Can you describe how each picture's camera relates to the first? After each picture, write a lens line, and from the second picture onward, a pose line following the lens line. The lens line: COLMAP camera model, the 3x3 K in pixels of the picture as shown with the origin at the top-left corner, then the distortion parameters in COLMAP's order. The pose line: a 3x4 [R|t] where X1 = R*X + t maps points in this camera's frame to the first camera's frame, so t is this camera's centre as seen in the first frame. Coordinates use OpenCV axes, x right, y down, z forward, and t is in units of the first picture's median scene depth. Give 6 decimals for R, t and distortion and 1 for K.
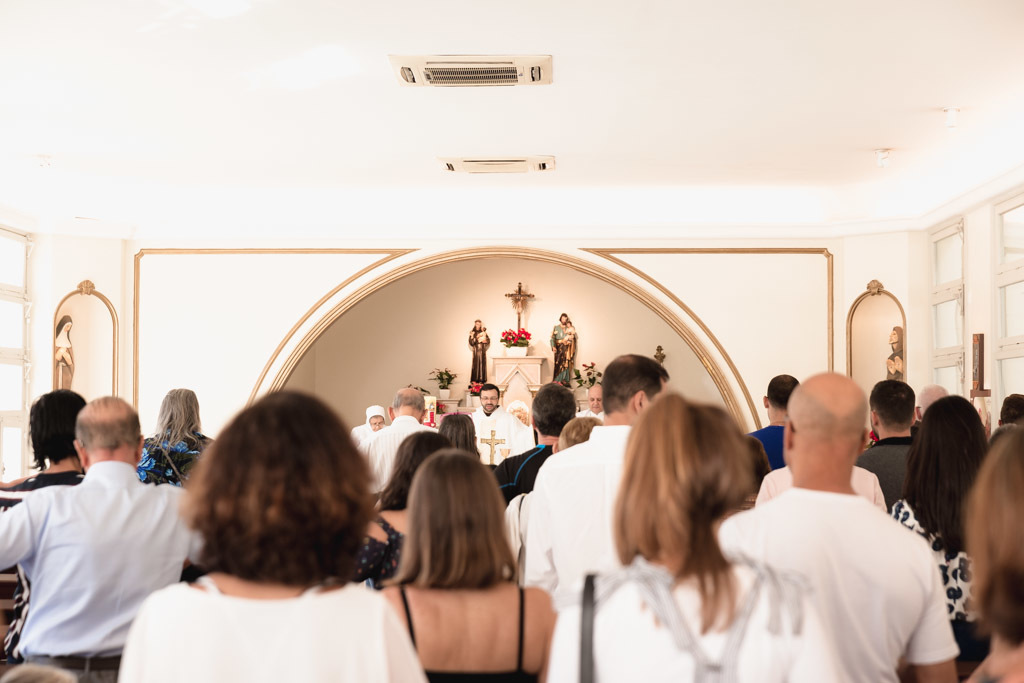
lens RADIAL K [[2056.9, 0, 512.0], [0, 2056.9, 341.5], [0, 0, 1]] dist [0.048703, 0.028203]
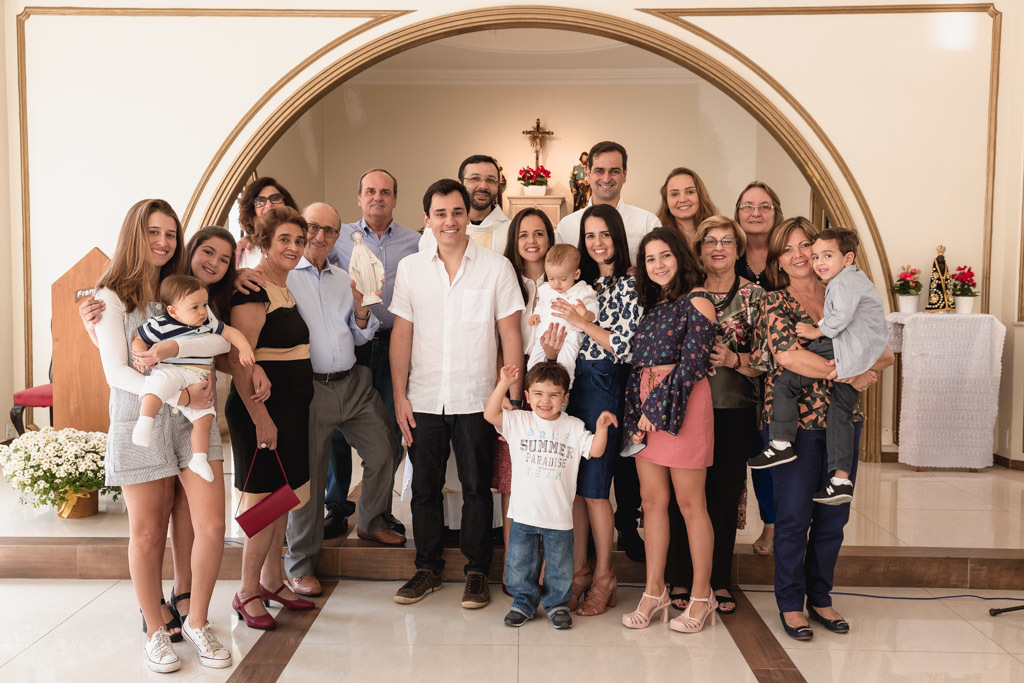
lens RADIAL K [[1018.6, 0, 512.0], [0, 1018.6, 341.5], [0, 0, 1]] dist [0.071801, 0.007753]
pose [[0.999978, 0.005814, 0.003259, -0.009191], [-0.006079, 0.996080, 0.088252, 0.032053], [-0.002733, -0.088270, 0.996093, 0.526090]]
